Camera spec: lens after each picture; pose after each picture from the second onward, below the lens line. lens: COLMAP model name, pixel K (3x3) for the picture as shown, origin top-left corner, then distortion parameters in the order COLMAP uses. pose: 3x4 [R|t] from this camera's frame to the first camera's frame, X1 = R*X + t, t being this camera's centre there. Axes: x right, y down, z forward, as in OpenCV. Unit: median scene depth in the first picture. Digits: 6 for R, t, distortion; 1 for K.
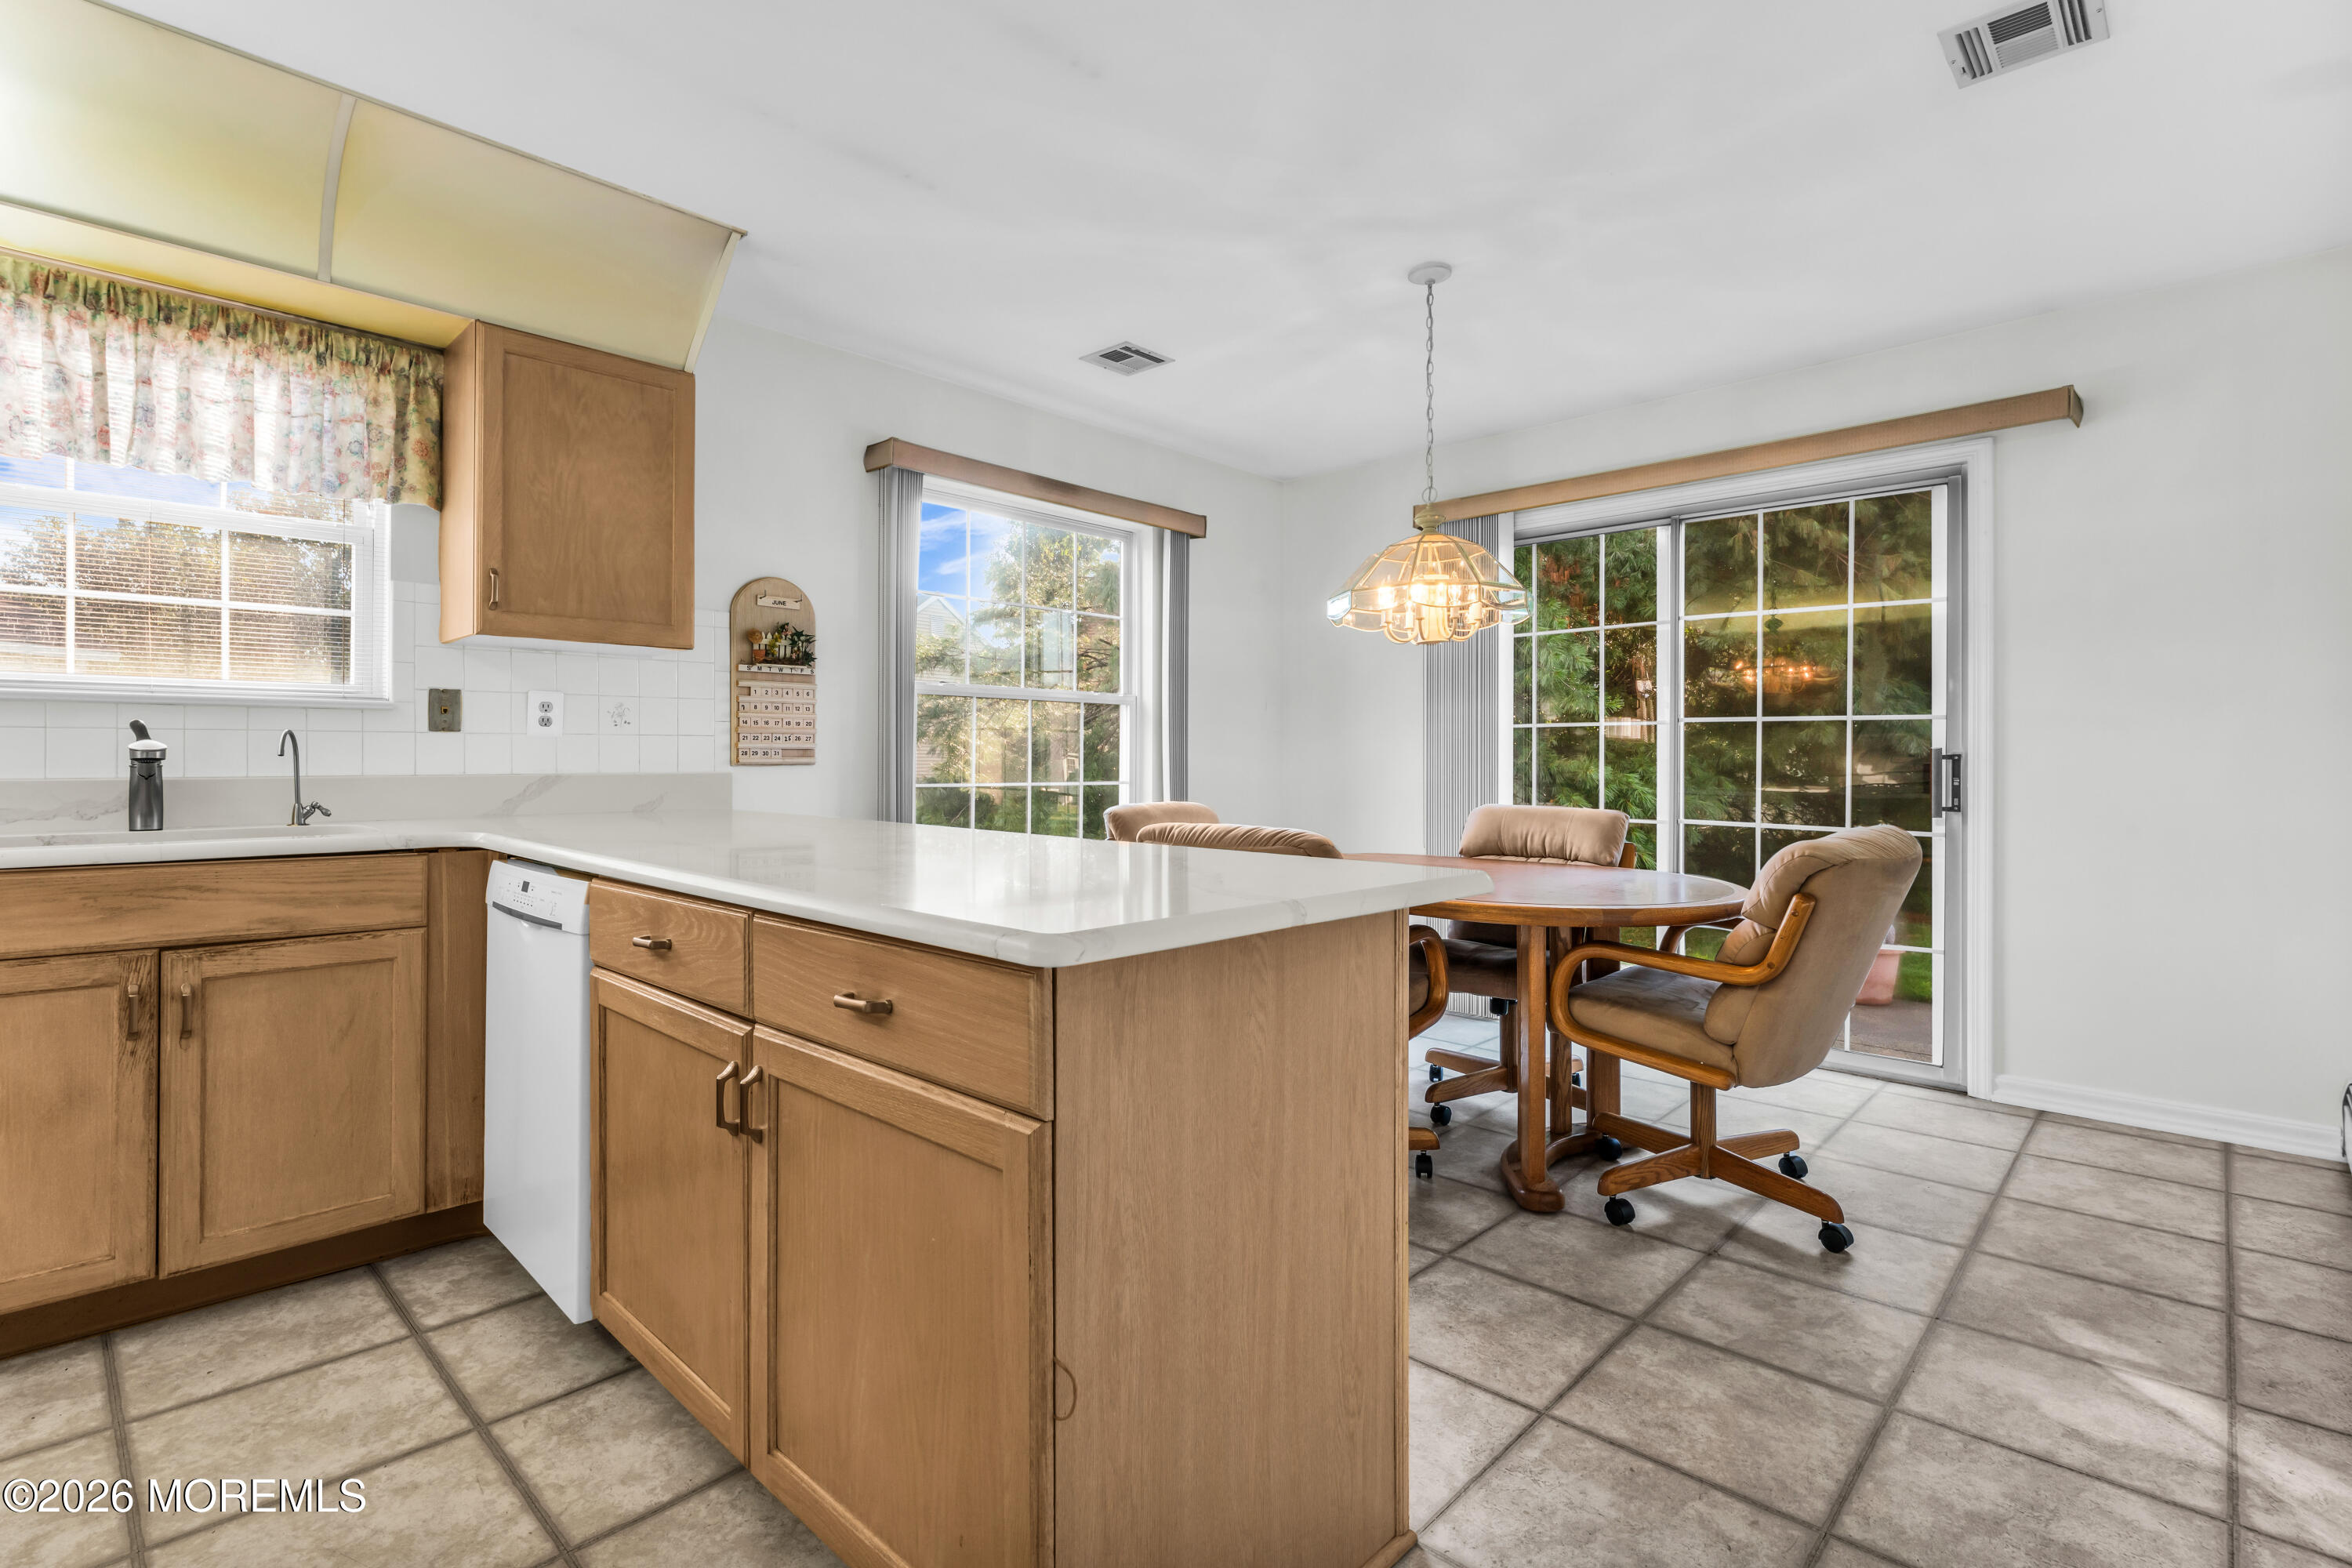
lens RADIAL K [[1093.2, 0, 1167.6], [0, 1093.2, 753.7], [0, 0, 1]] dist [0.002540, -0.001501]
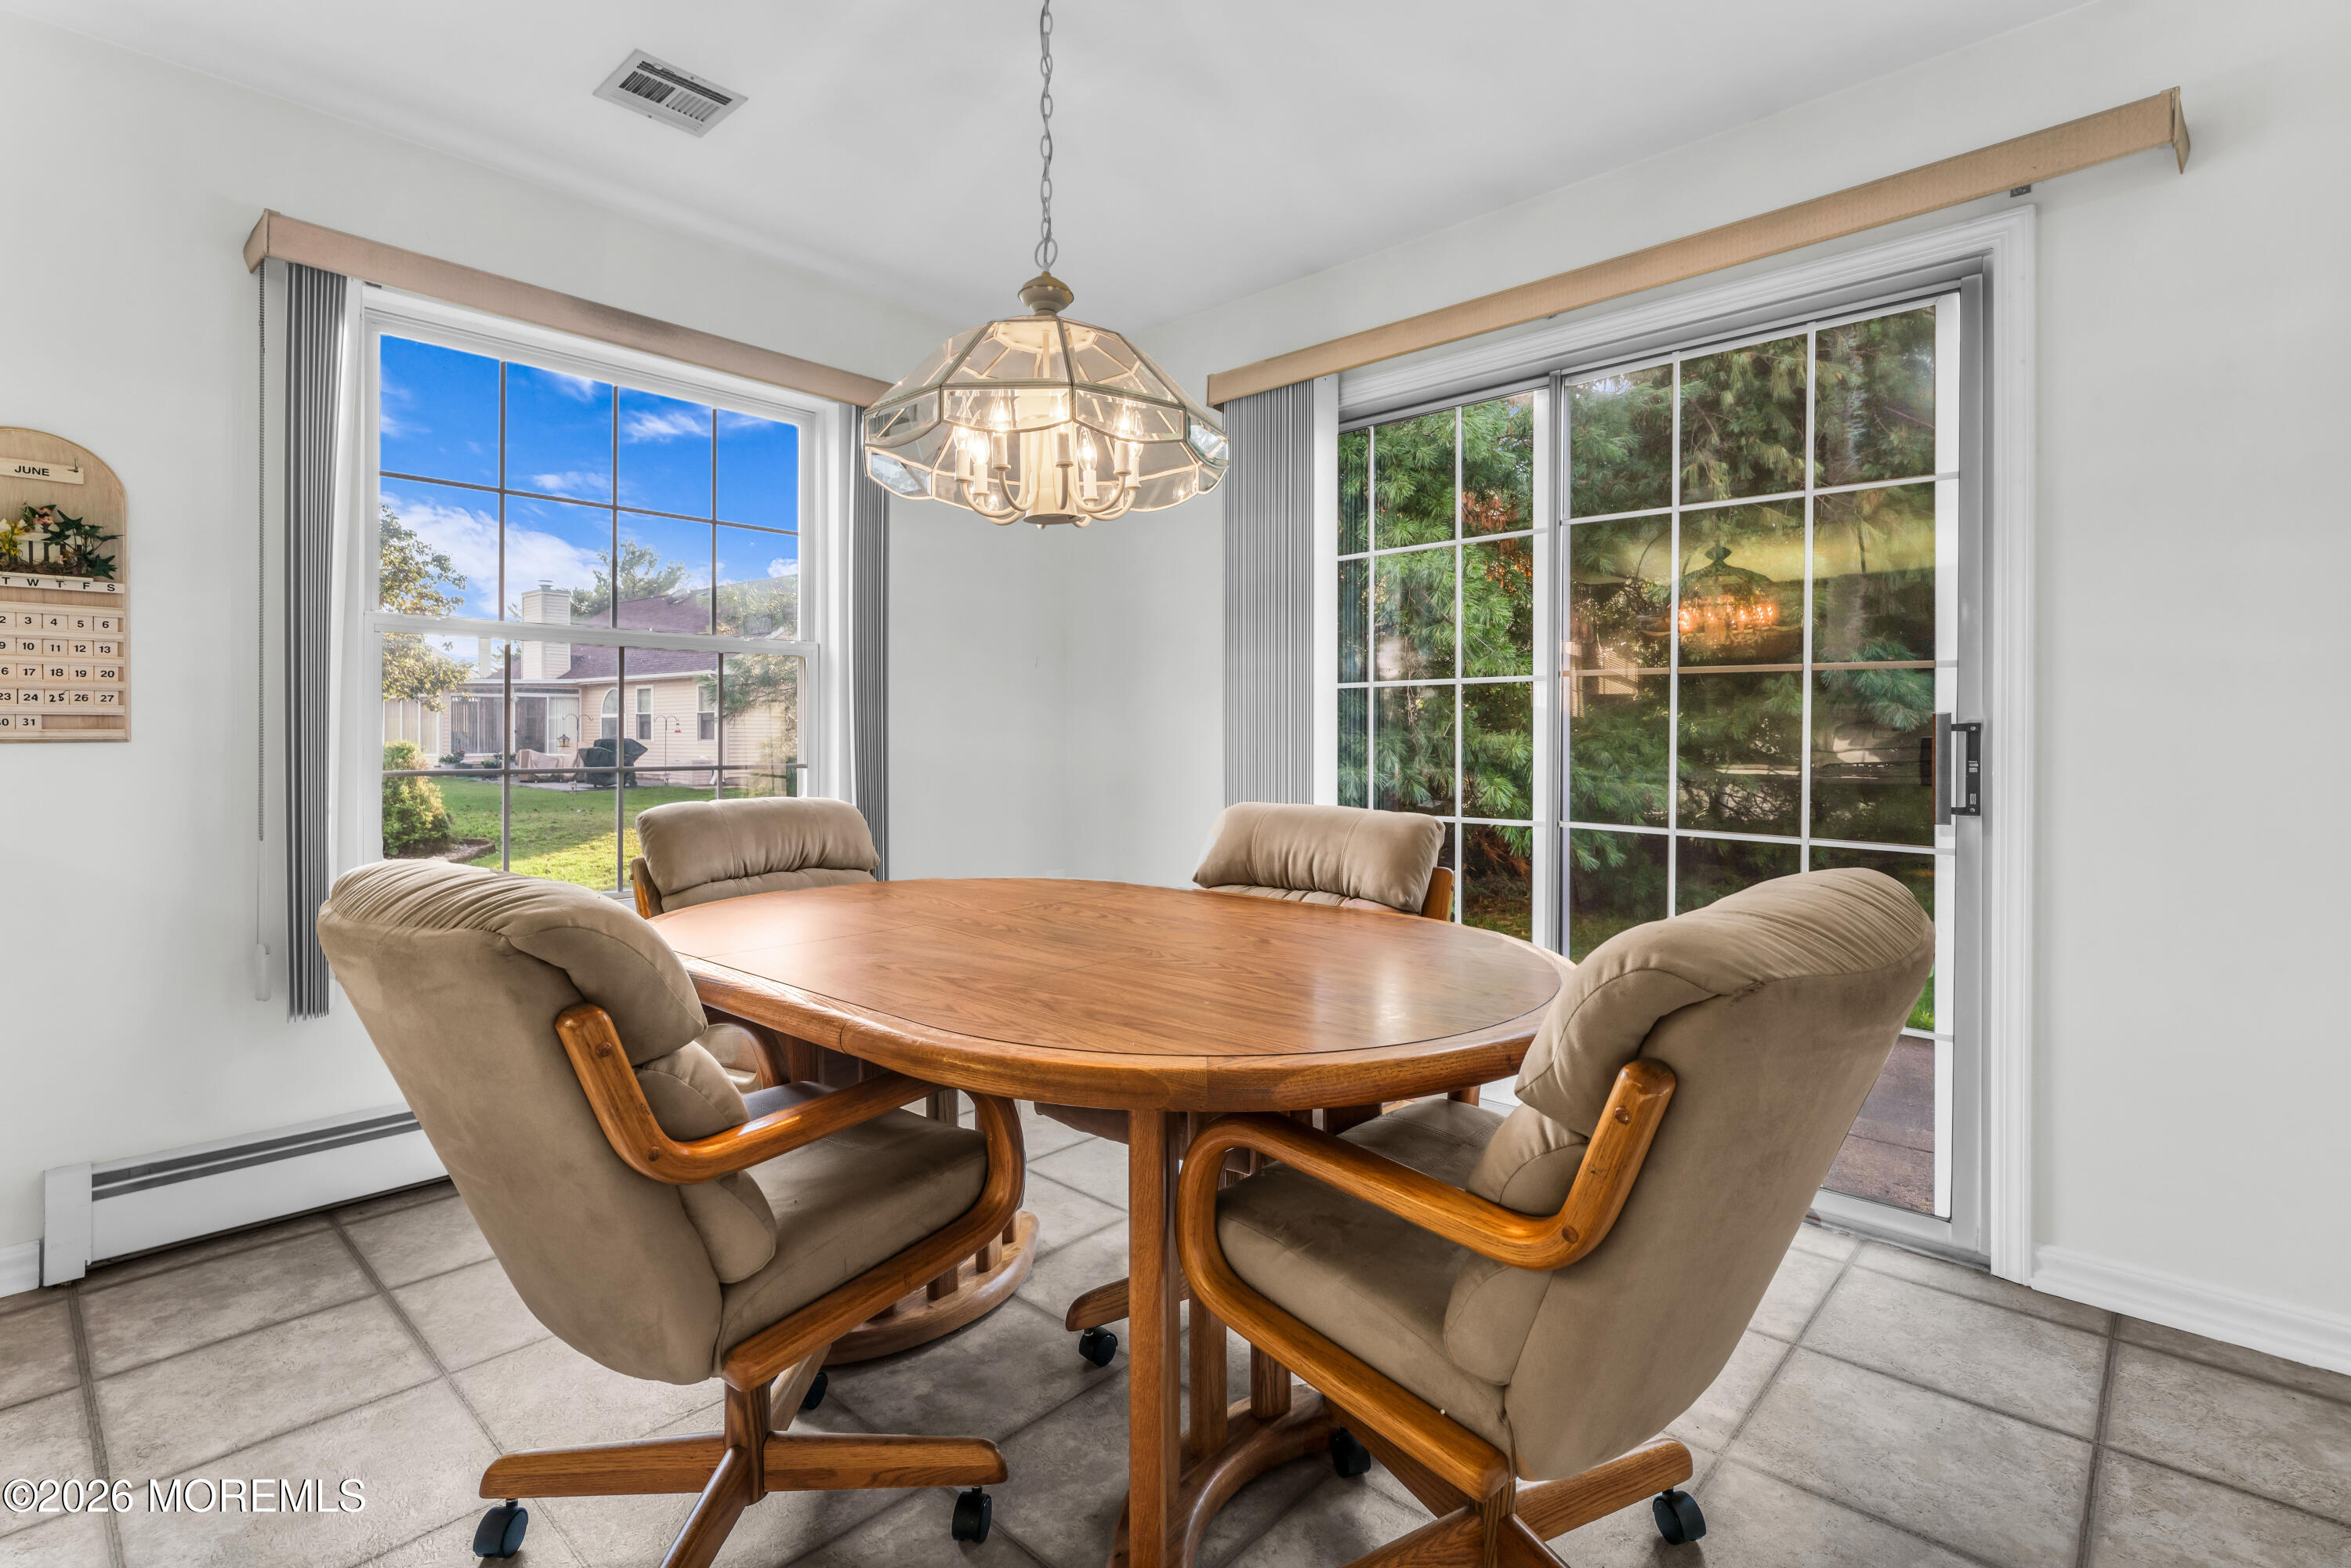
lens RADIAL K [[1092.7, 0, 1178.7], [0, 1092.7, 735.6], [0, 0, 1]] dist [0.002540, -0.001501]
pose [[0.999841, -0.000974, 0.017809, 0.343364], [0.000884, 0.999987, 0.005024, 0.005713], [-0.017813, -0.005007, 0.999829, 0.514536]]
